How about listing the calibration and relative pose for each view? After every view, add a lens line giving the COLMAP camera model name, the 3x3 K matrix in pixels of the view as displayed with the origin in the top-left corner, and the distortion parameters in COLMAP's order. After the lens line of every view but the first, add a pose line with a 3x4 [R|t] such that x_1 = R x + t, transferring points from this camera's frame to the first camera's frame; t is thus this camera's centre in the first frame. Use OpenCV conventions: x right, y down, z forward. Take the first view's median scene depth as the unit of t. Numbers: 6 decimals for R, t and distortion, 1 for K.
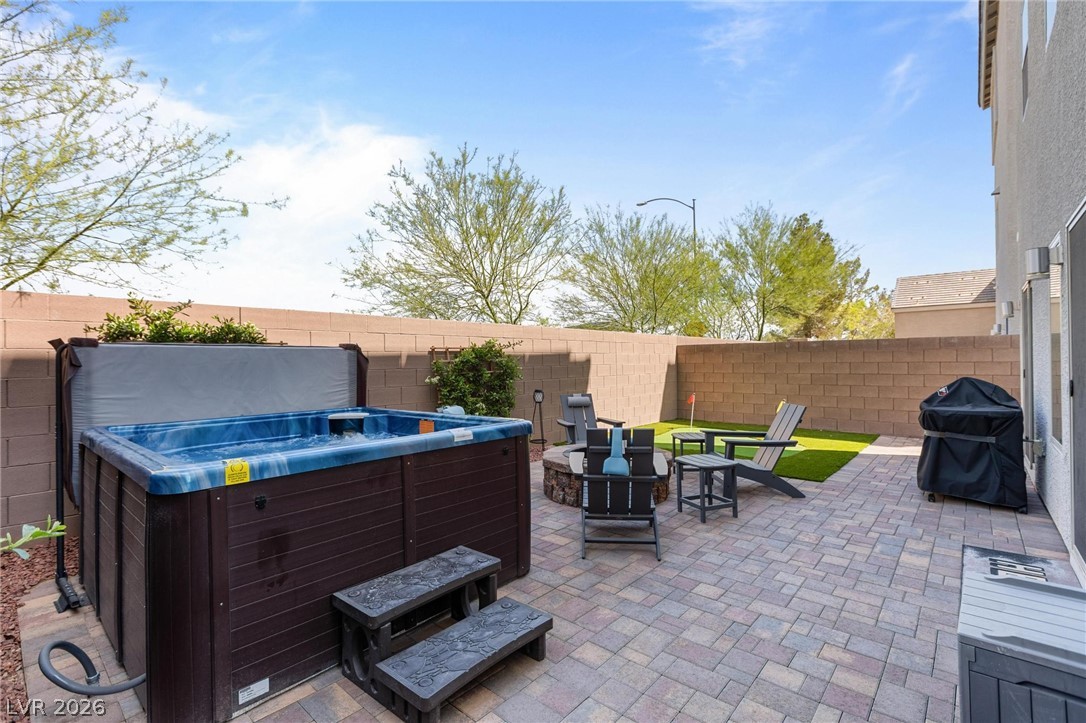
lens RADIAL K [[485.9, 0, 539.7], [0, 485.9, 361.4], [0, 0, 1]] dist [-0.001293, -0.000439]
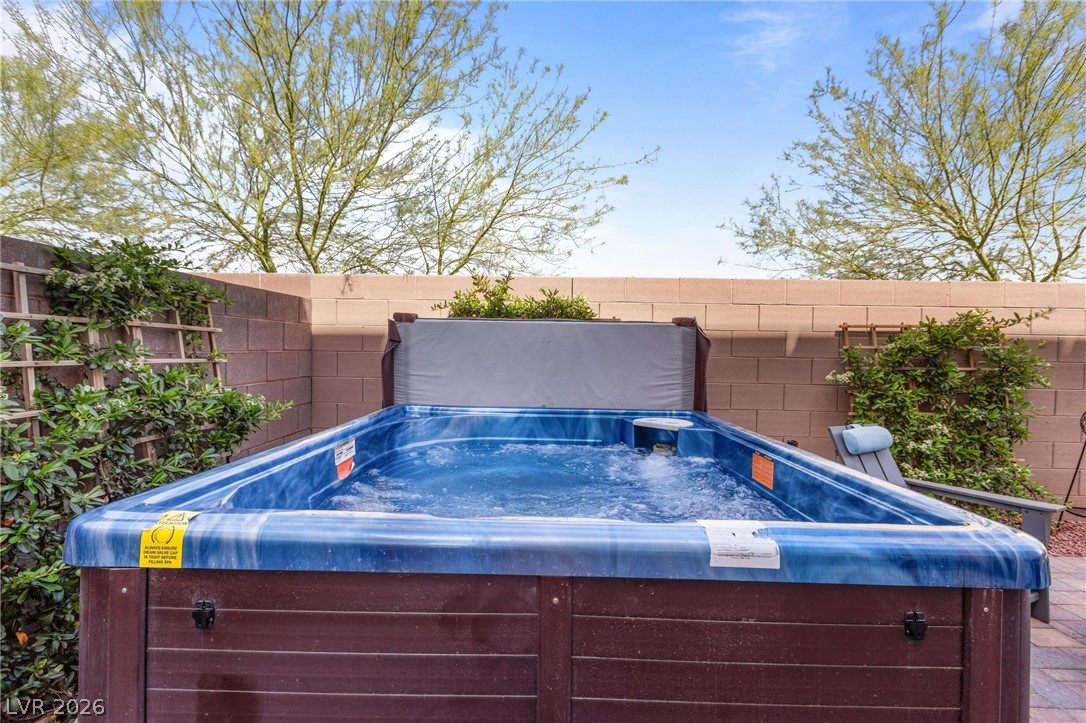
lens RADIAL K [[485.9, 0, 539.7], [0, 485.9, 361.4], [0, 0, 1]] dist [-0.001293, -0.000439]
pose [[0.650359, 0.043421, -0.758385, 0.000809], [-0.022850, 0.999031, 0.037603, 0.003278], [0.759284, -0.007126, 0.650721, 0.278733]]
